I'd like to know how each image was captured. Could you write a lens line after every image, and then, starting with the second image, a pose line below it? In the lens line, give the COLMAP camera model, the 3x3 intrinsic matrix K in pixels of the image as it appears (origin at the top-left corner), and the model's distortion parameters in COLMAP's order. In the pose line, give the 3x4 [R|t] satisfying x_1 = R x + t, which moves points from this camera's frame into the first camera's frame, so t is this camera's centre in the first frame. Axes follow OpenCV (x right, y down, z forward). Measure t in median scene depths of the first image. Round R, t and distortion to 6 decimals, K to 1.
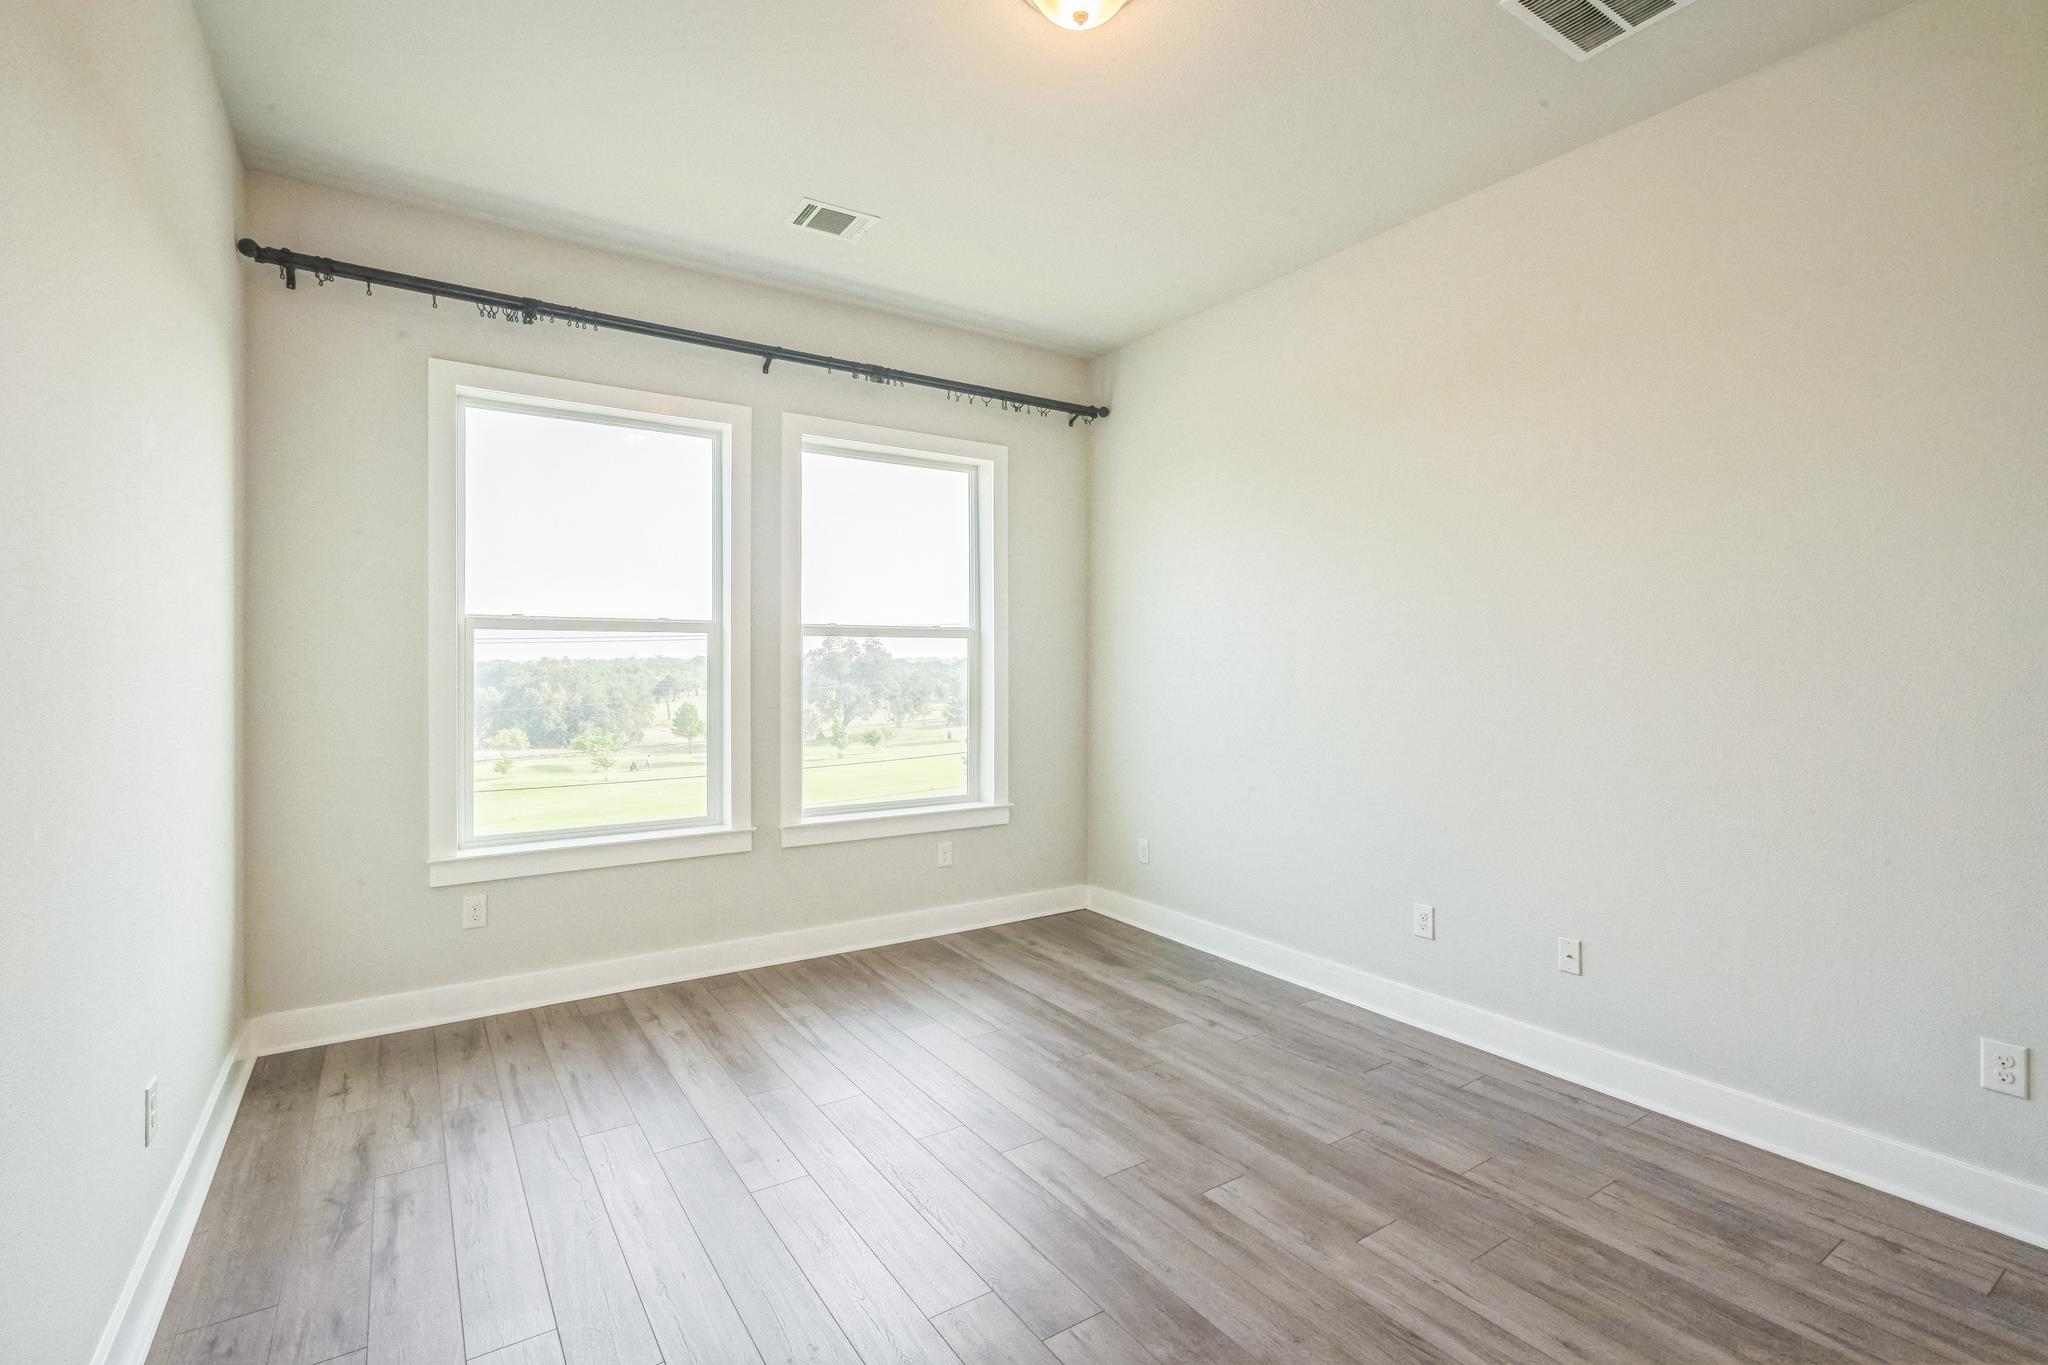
lens RADIAL K [[929.1, 0, 1030.8], [0, 929.1, 669.8], [0, 0, 1]] dist [0.001987, 0.001062]
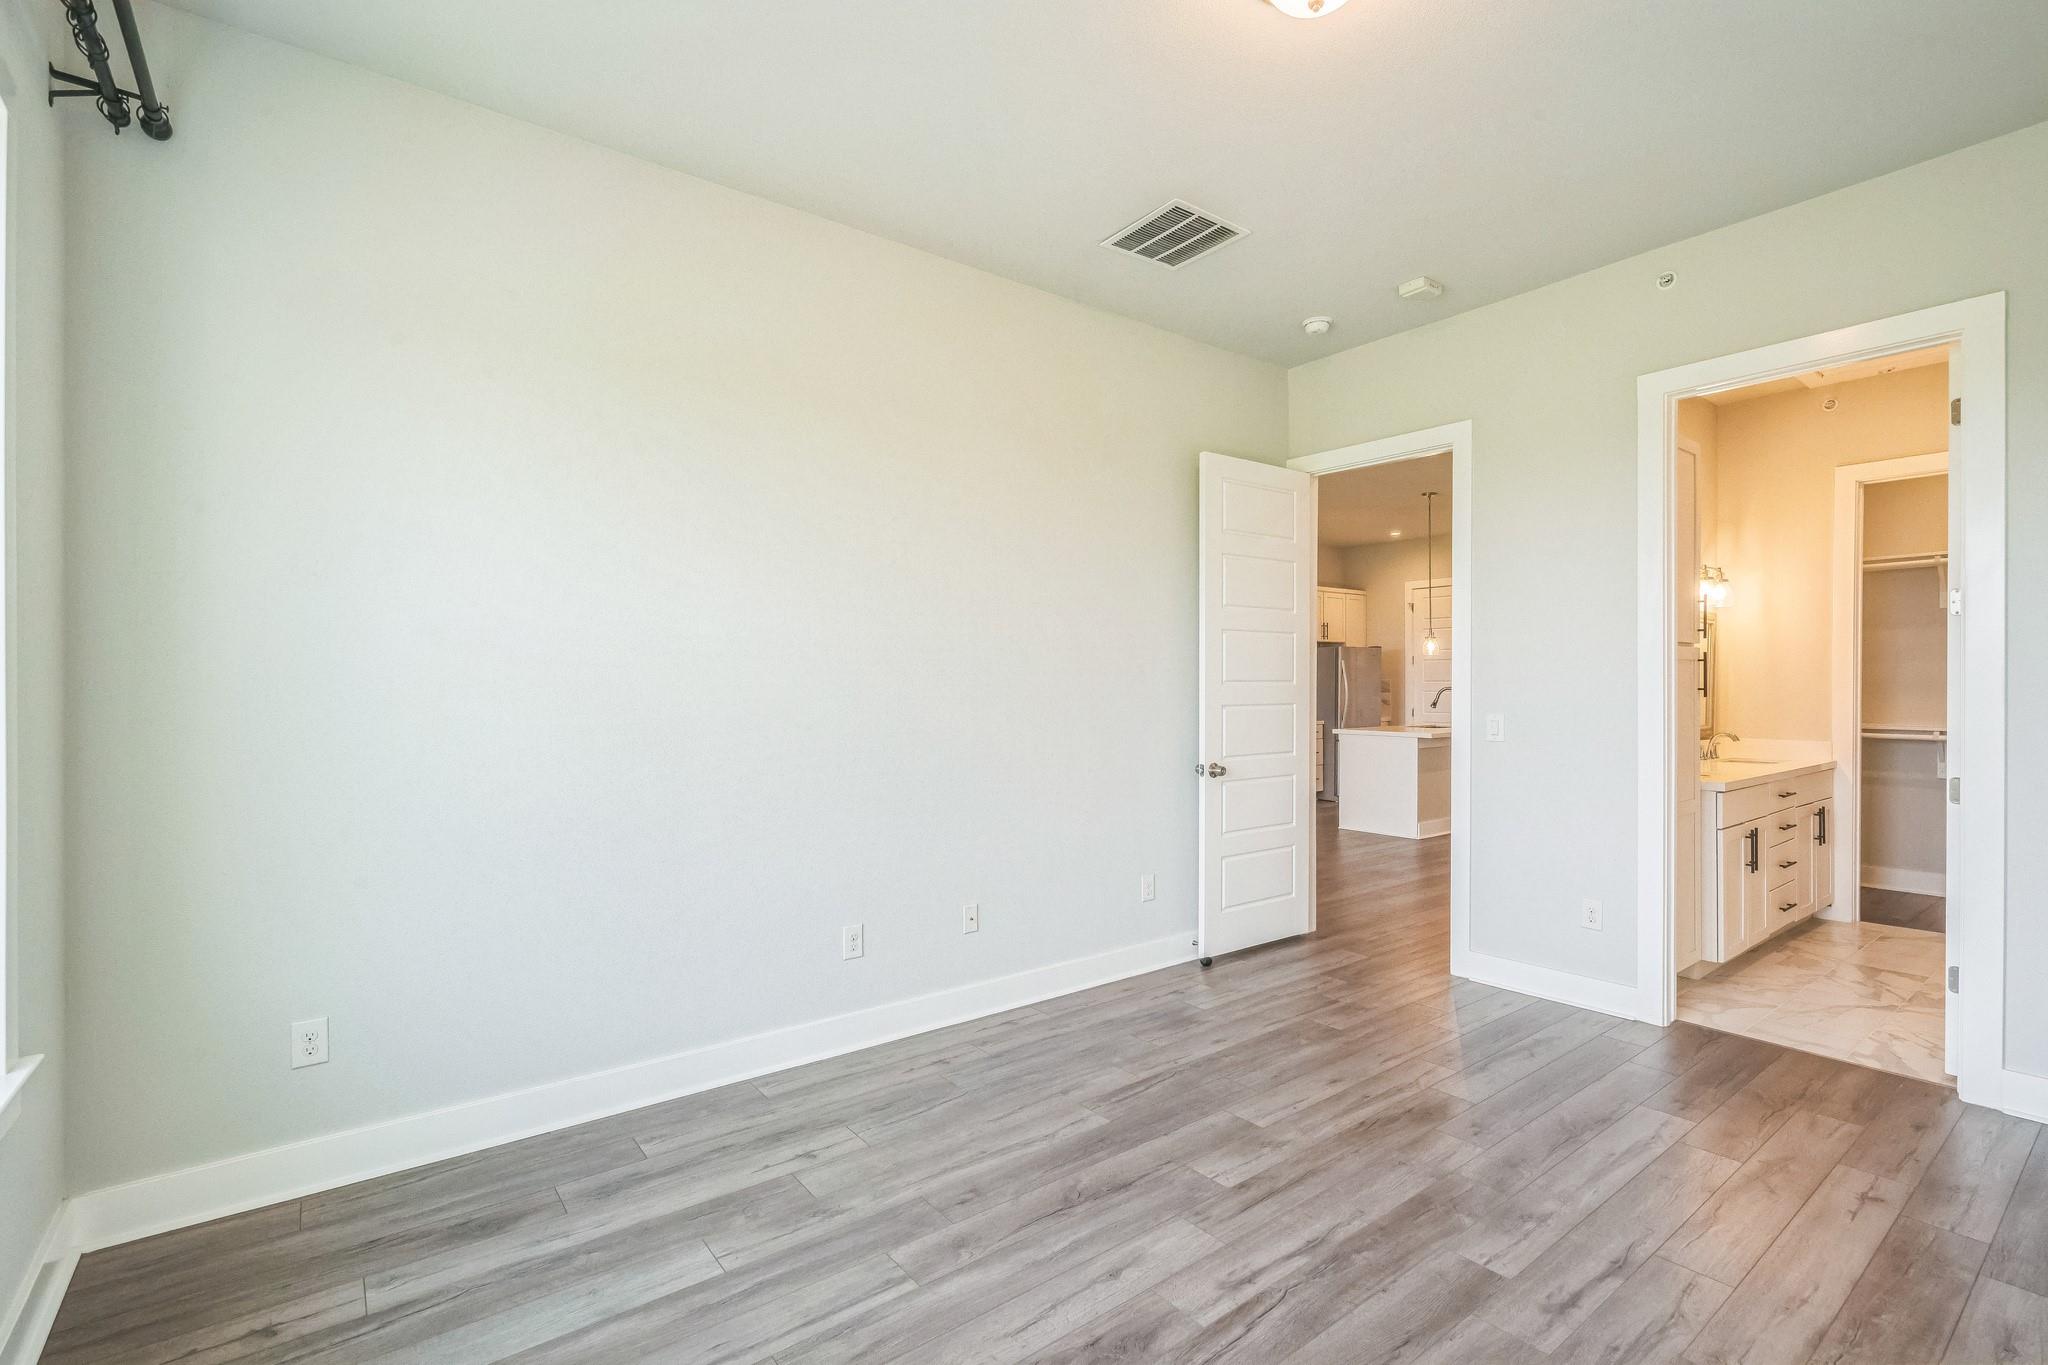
lens RADIAL K [[925.8, 0, 1024.0], [0, 925.8, 682.5], [0, 0, 1]] dist [-0.000664, 0.000217]
pose [[-0.048136, 0.002973, 0.998836, -0.660237], [0.008408, 0.999961, -0.002571, -0.000734], [-0.998805, 0.008275, -0.048159, 1.001818]]
